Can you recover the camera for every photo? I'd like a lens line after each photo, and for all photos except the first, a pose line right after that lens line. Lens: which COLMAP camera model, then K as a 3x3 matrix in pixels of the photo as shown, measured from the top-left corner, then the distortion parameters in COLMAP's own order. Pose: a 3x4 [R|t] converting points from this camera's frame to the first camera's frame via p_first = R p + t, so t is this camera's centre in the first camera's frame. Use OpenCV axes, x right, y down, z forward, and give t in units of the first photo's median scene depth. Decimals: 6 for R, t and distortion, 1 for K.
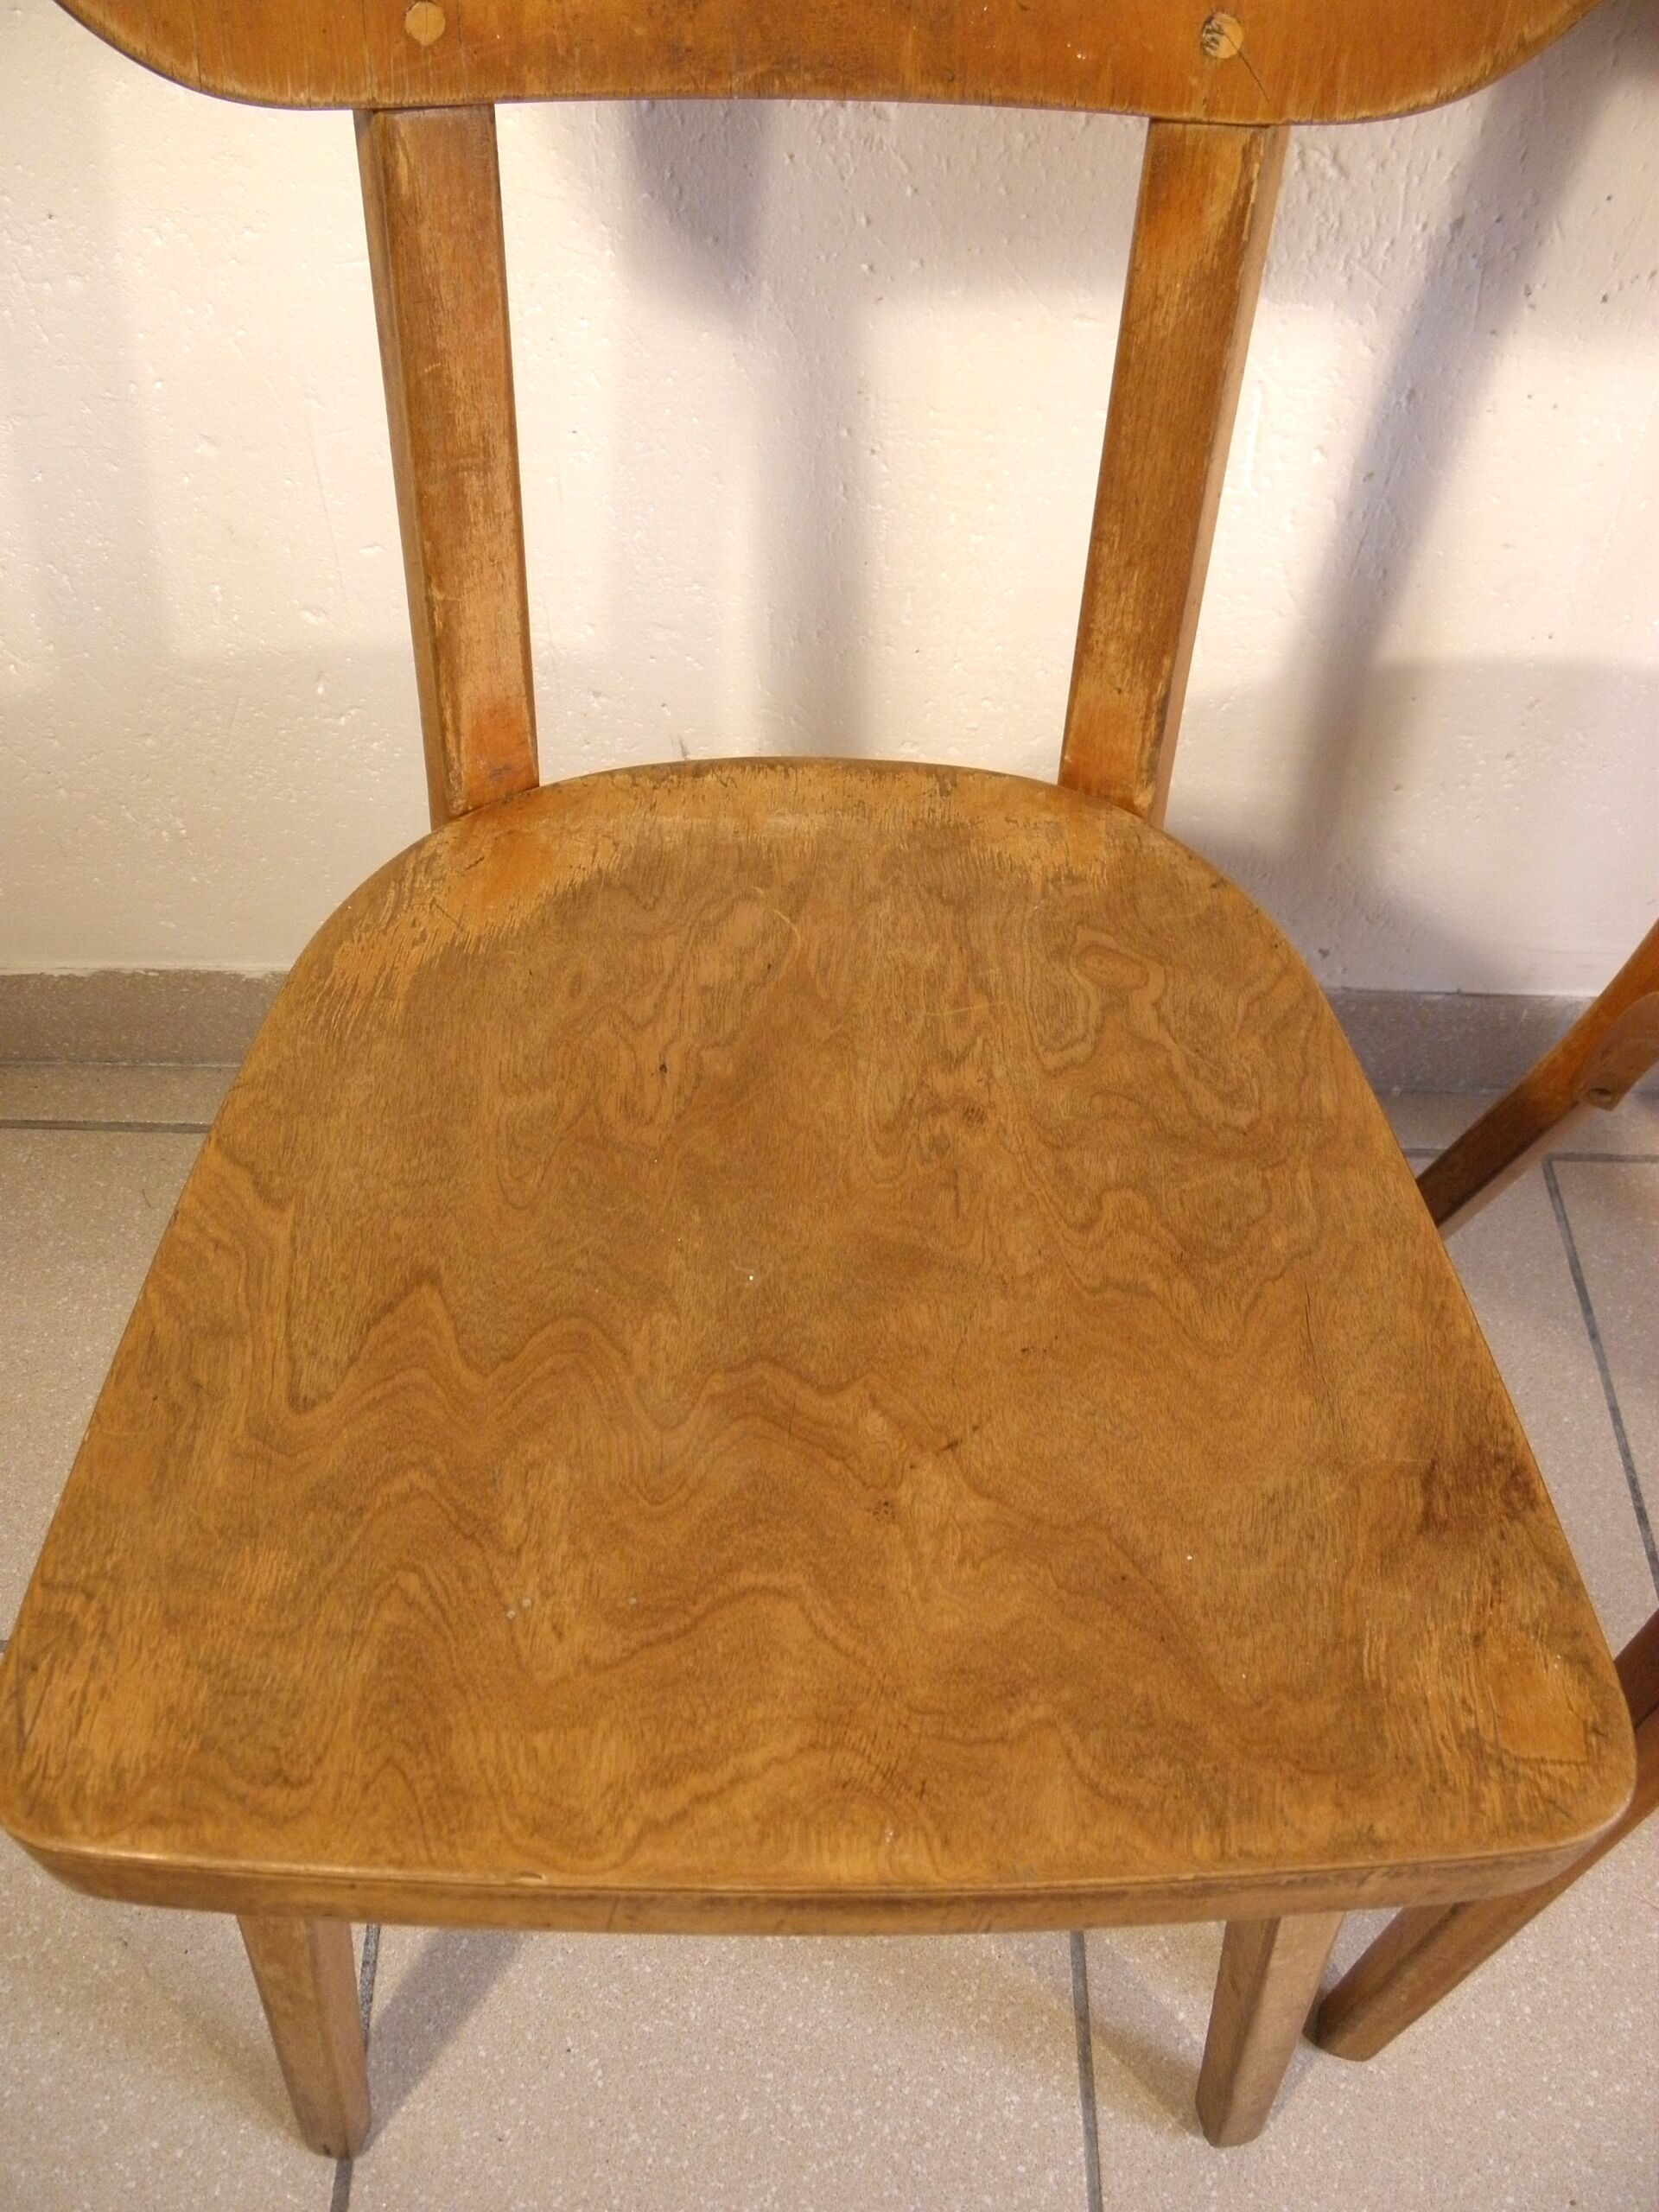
lens RADIAL K [[1815.4, 0, 829.5], [0, 1815.4, 1106.0], [0, 0, 1]] dist [-0.179440, 0.151768]
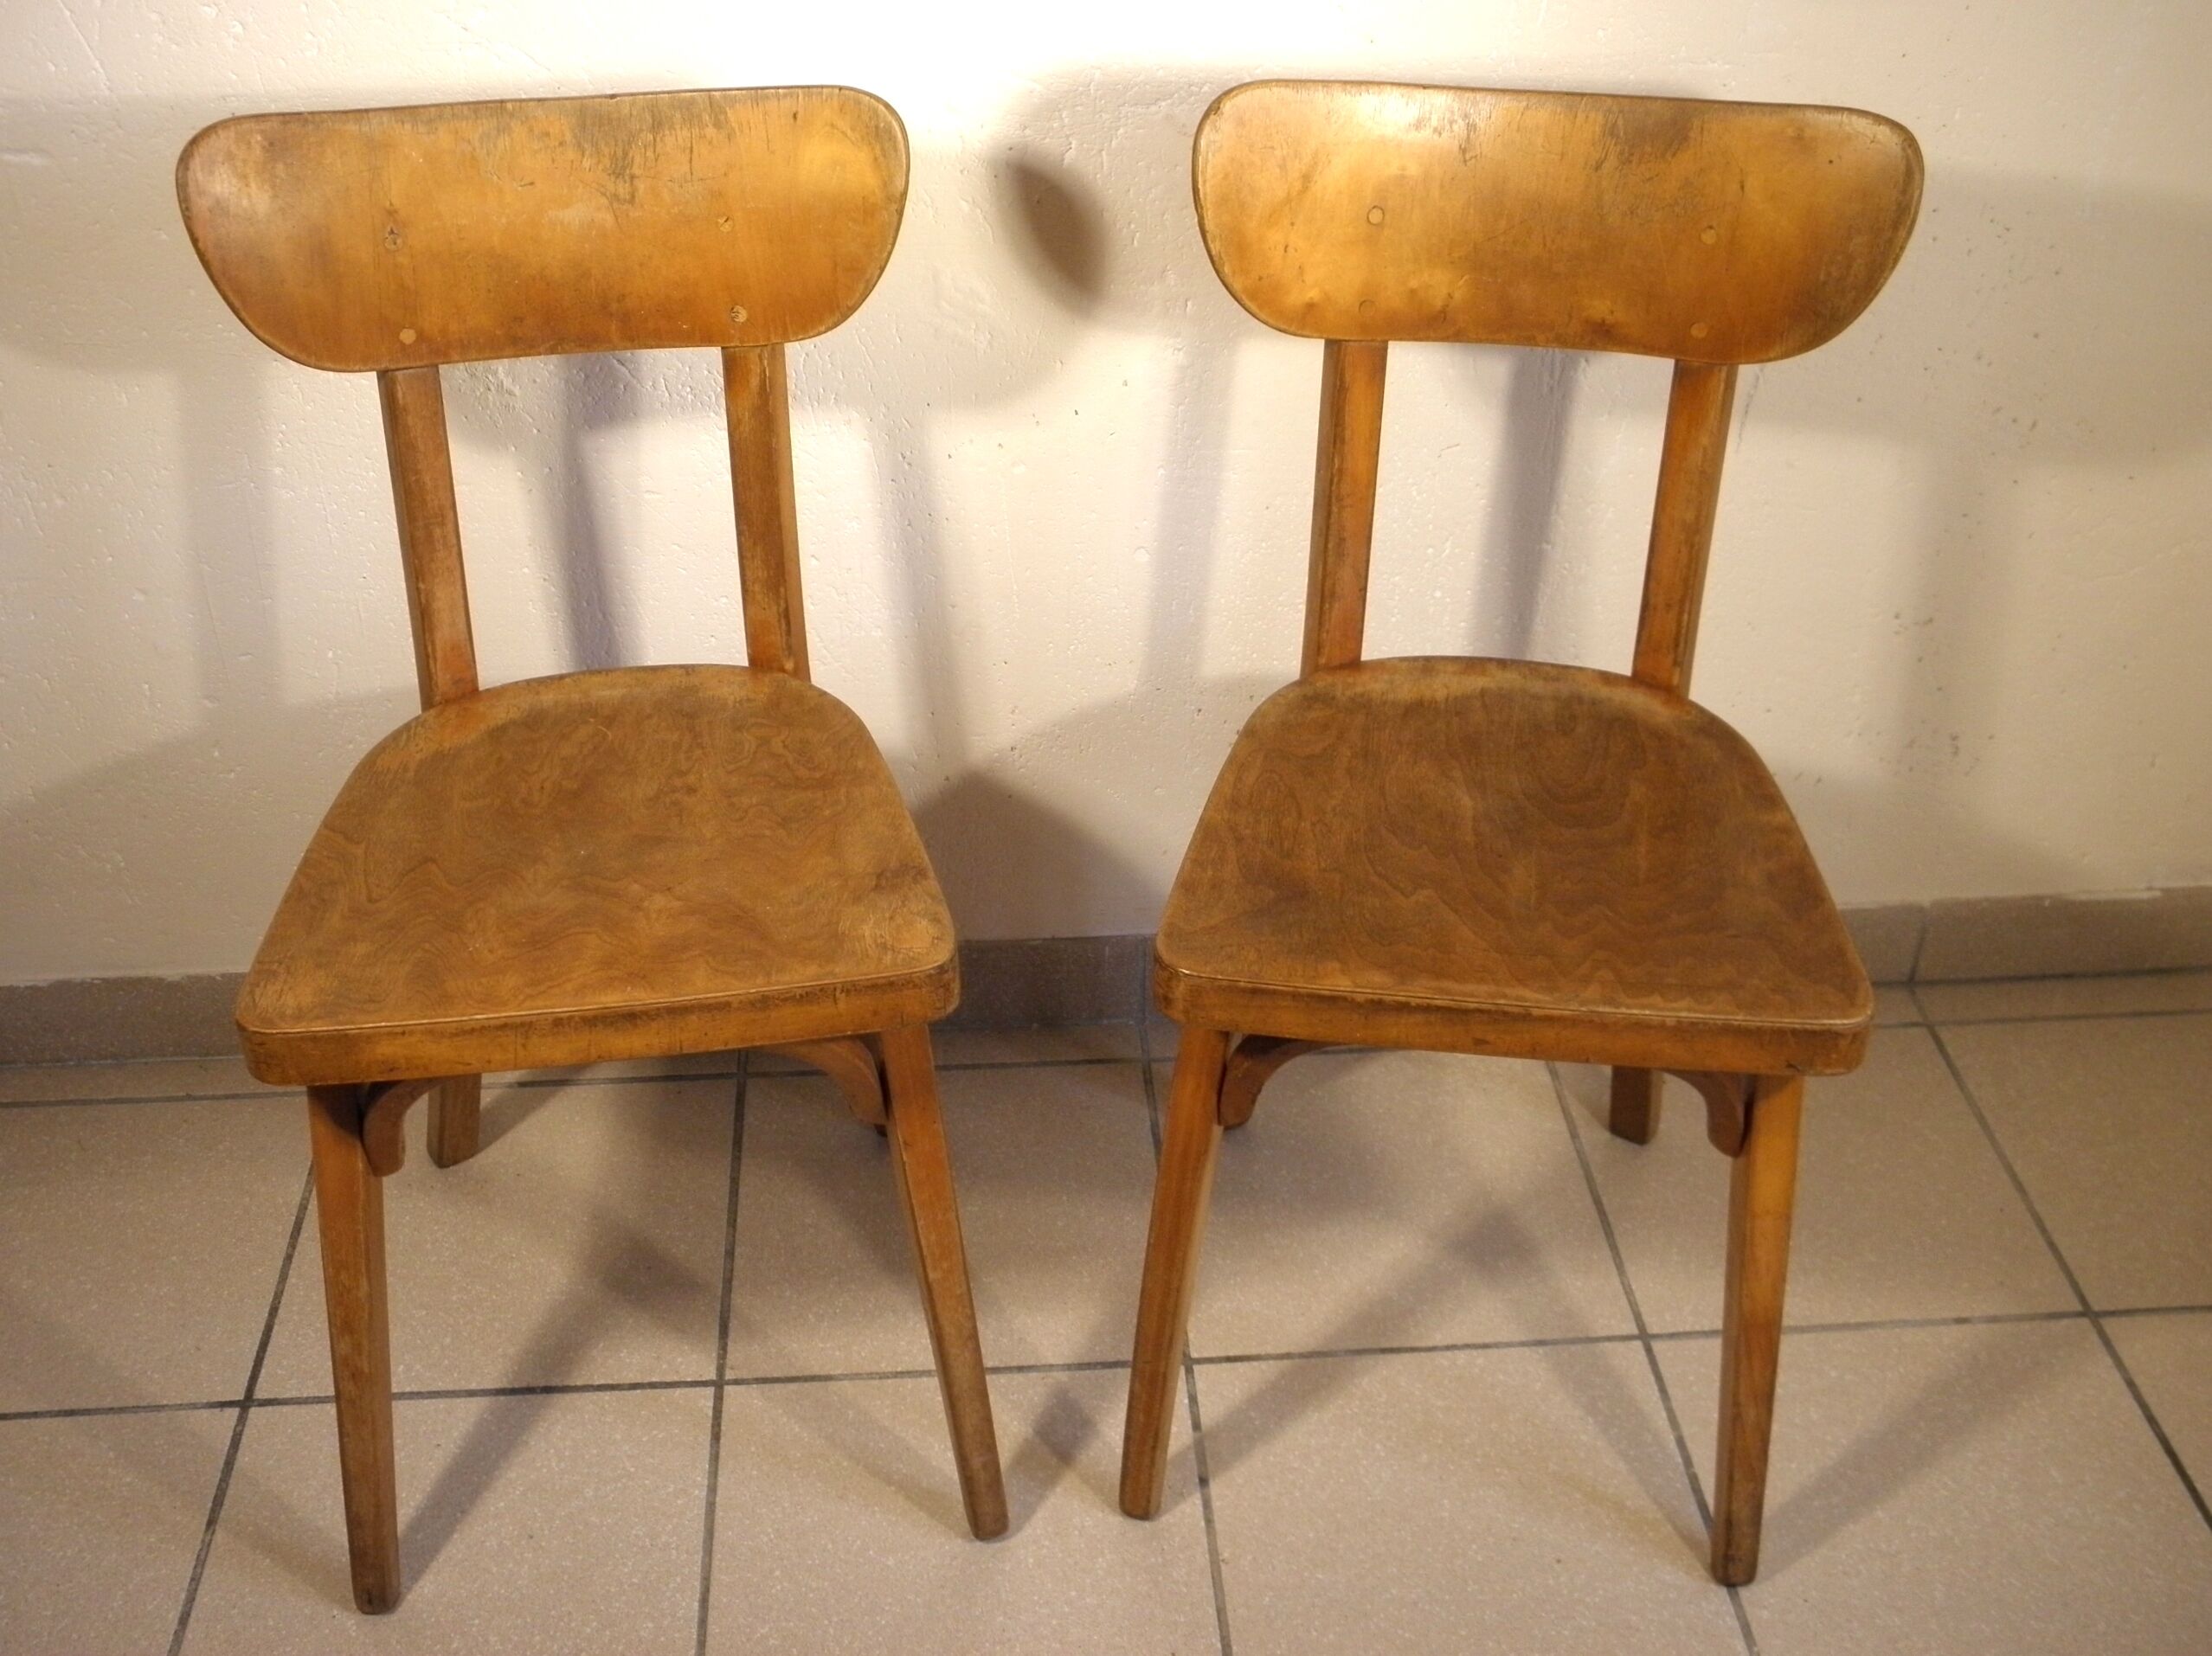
lens RADIAL K [[2378.3, 0, 1079.6], [0, 2378.3, 824.2], [0, 0, 1]] dist [-0.085949, 0.177979]
pose [[0.992055, -0.098145, 0.078710, 0.343923], [0.118061, 0.942411, -0.312926, 1.075245], [-0.043465, 0.319732, 0.946511, -1.805749]]
